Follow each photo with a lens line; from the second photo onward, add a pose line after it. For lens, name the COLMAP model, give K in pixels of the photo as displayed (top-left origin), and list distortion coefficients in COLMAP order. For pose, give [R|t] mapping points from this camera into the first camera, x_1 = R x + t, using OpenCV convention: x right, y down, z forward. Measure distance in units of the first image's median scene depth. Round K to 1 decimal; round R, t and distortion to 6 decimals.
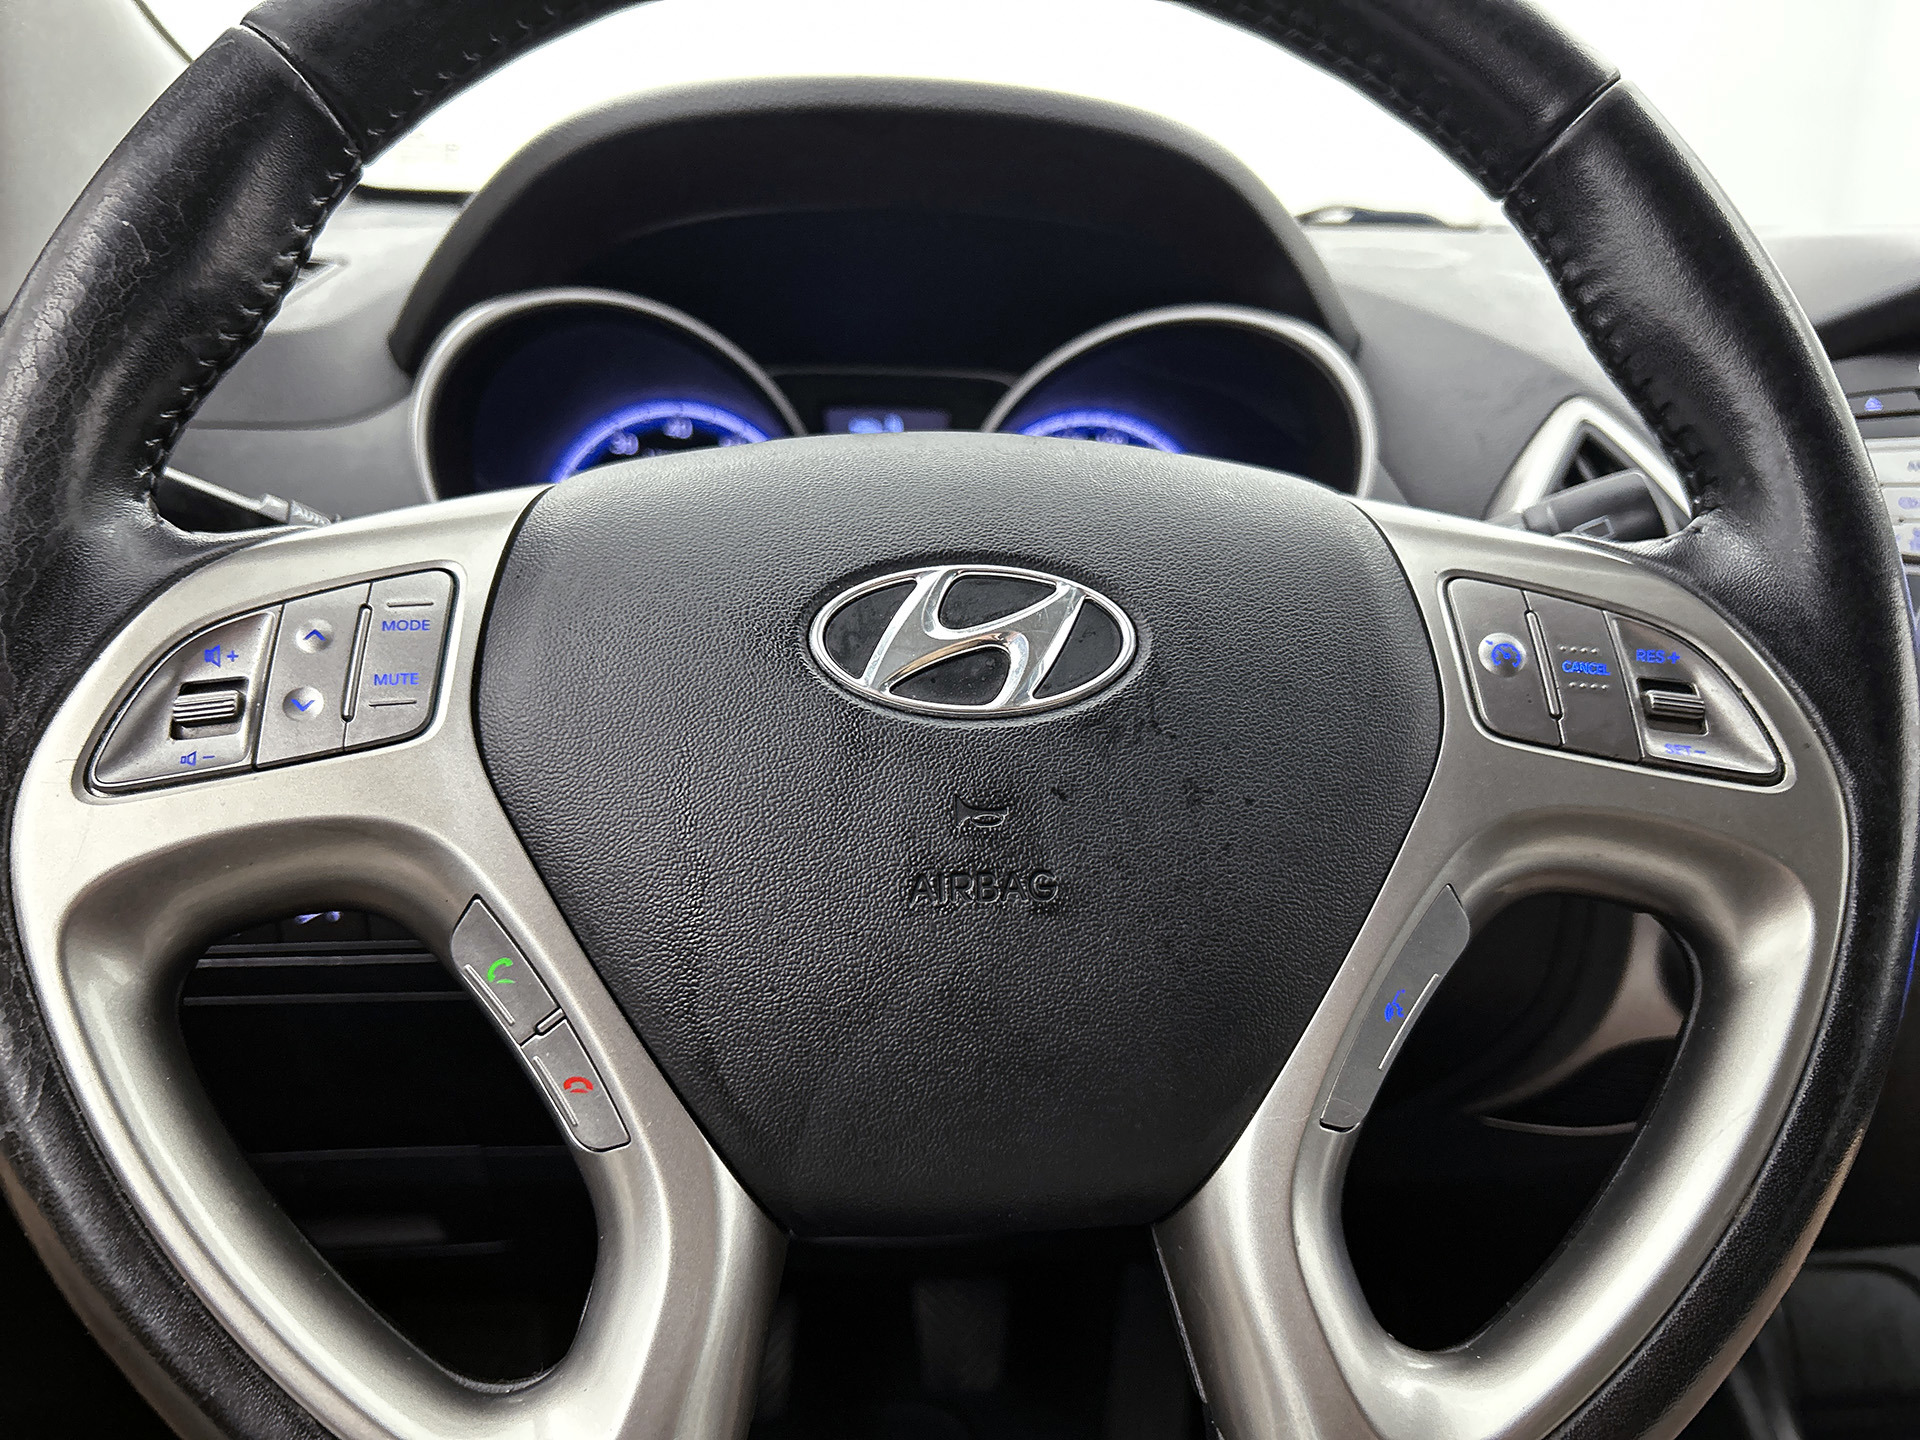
lens RADIAL K [[1469.4, 0, 948.5], [0, 1469.4, 717.3], [0, 0, 1]] dist [-0.000592, -0.006699]
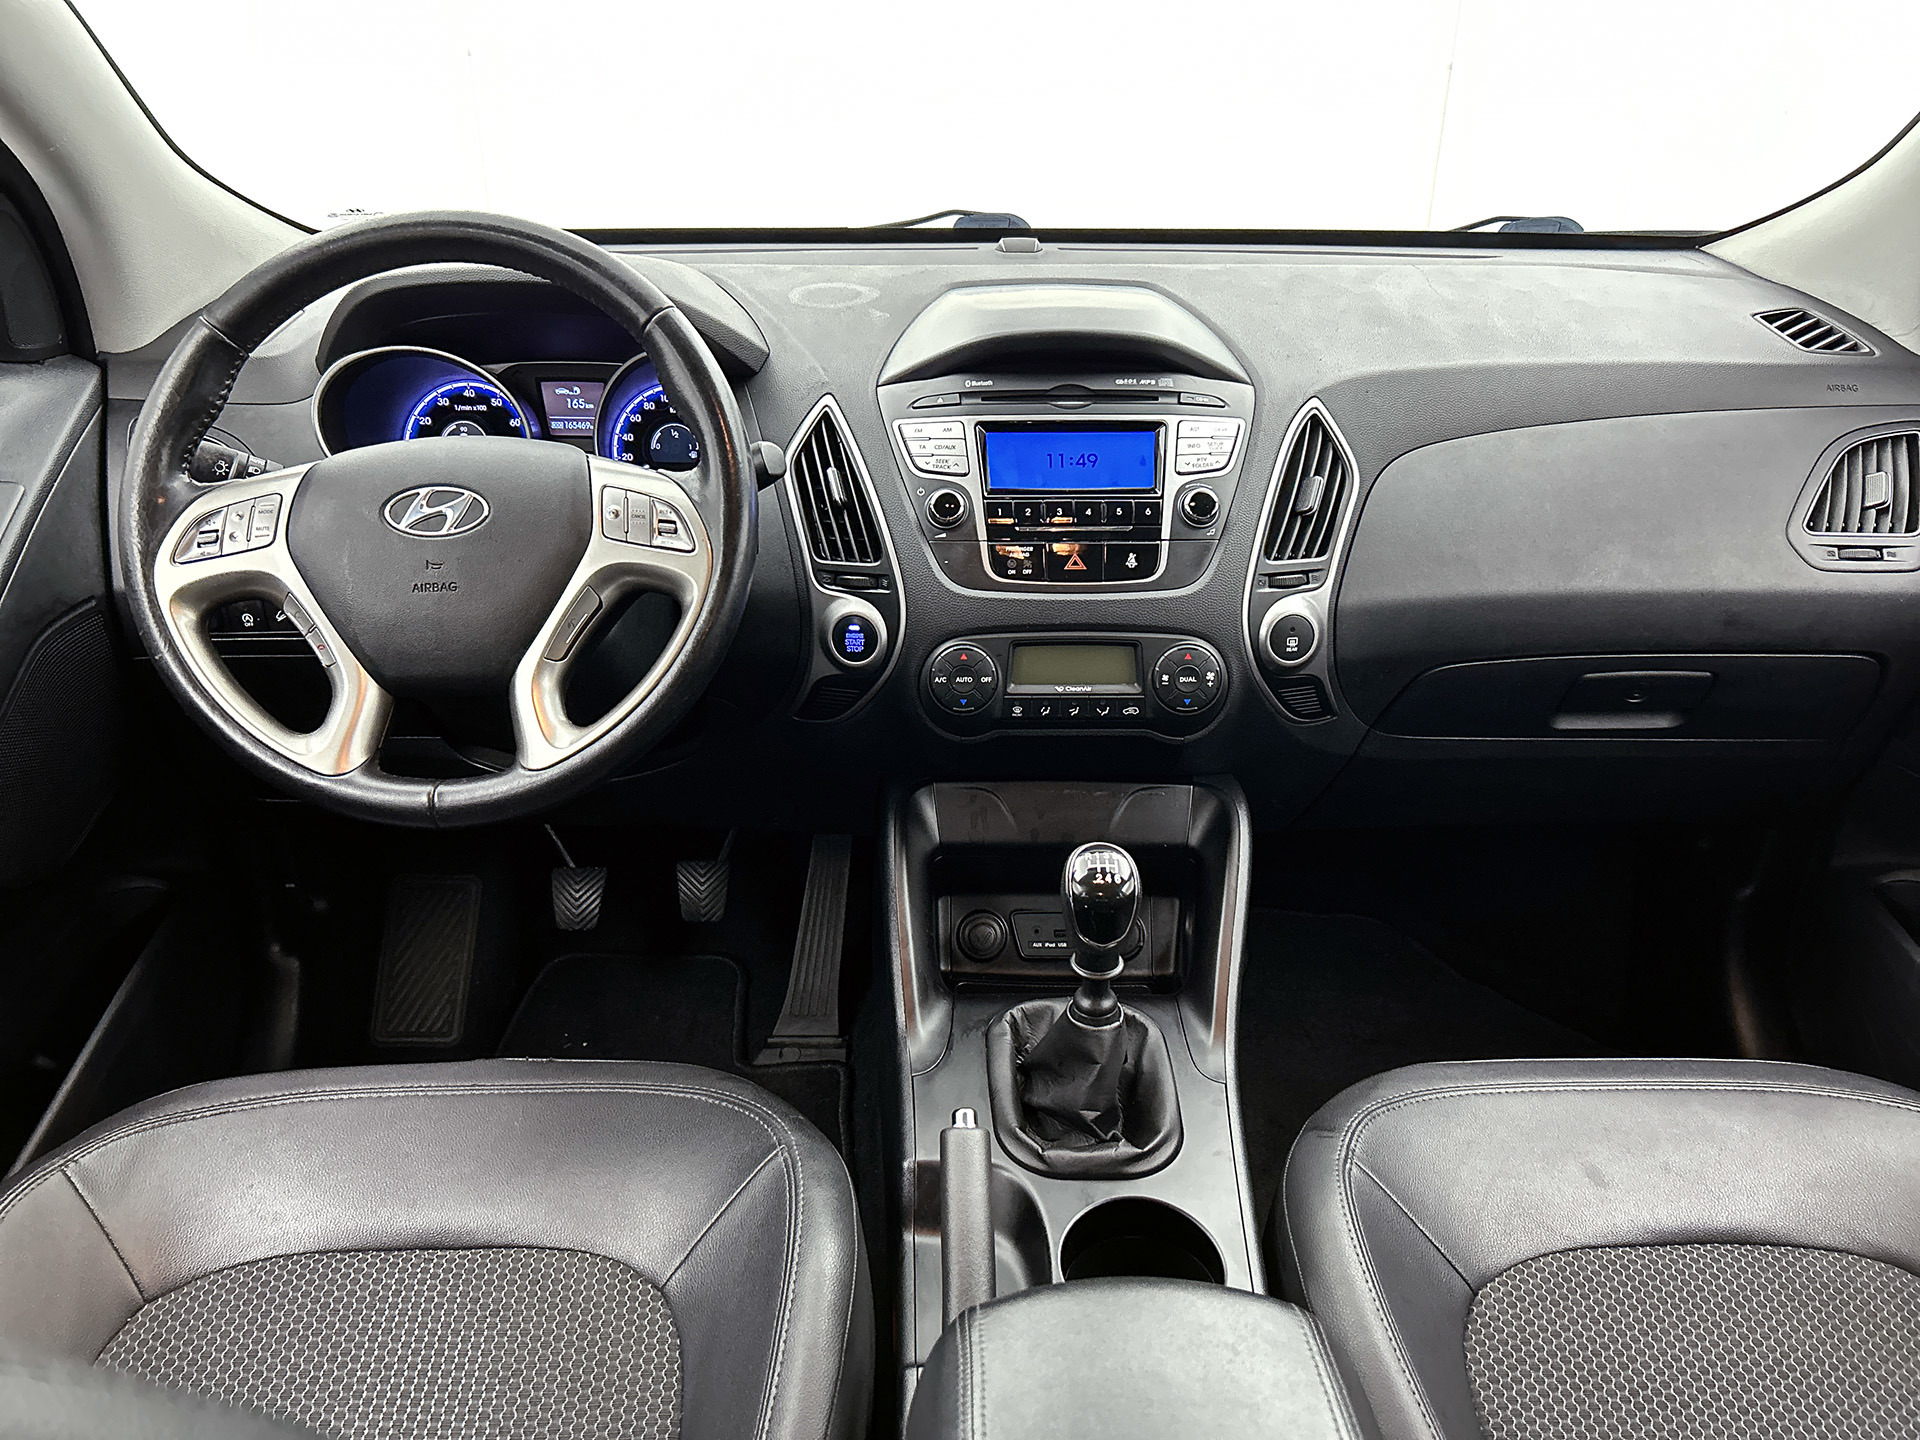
lens RADIAL K [[1469.4, 0, 954.2], [0, 1469.4, 755.6], [0, 0, 1]] dist [-0.000592, -0.006699]
pose [[0.996512, -0.011709, -0.082622, 1.426764], [0.023128, 0.990073, 0.138640, 0.057446], [0.080178, -0.140068, 0.986890, -2.182078]]
